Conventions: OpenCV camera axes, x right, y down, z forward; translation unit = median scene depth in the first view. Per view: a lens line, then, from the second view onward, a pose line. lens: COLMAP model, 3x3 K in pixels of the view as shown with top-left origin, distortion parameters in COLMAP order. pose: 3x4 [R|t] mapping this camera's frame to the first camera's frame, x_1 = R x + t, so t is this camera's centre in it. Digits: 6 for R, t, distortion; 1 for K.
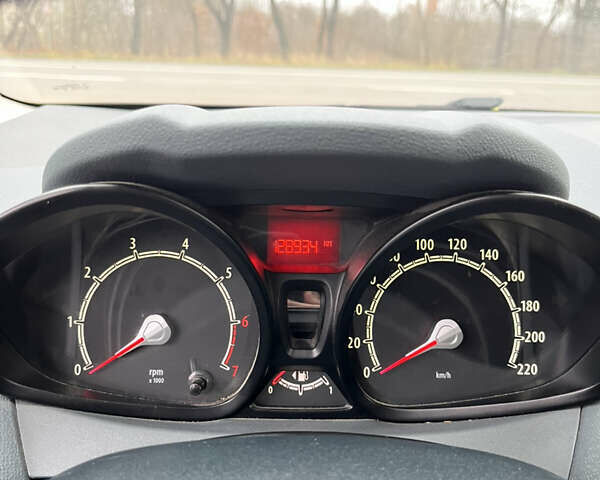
lens RADIAL K [[605.8, 0, 300.0], [0, 605.8, 233.9], [0, 0, 1]] dist [0.039387, -0.024116]
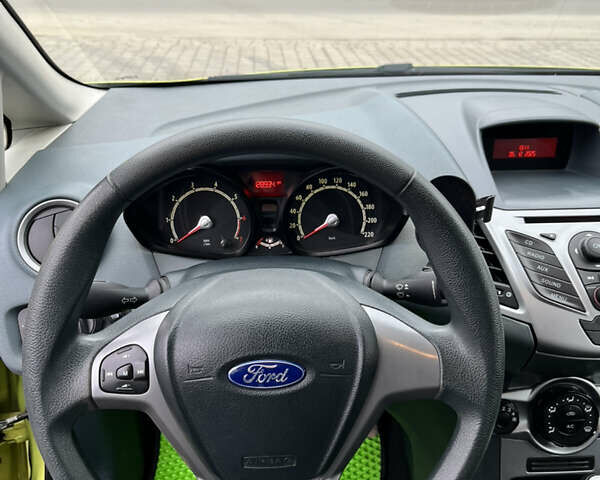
lens RADIAL K [[605.8, 0, 300.0], [0, 605.8, 233.9], [0, 0, 1]] dist [0.039387, -0.024116]
pose [[0.999493, -0.031819, 0.000858, 0.114493], [0.031265, 0.986437, 0.161135, -0.154532], [-0.005974, -0.161027, 0.986932, -1.246019]]
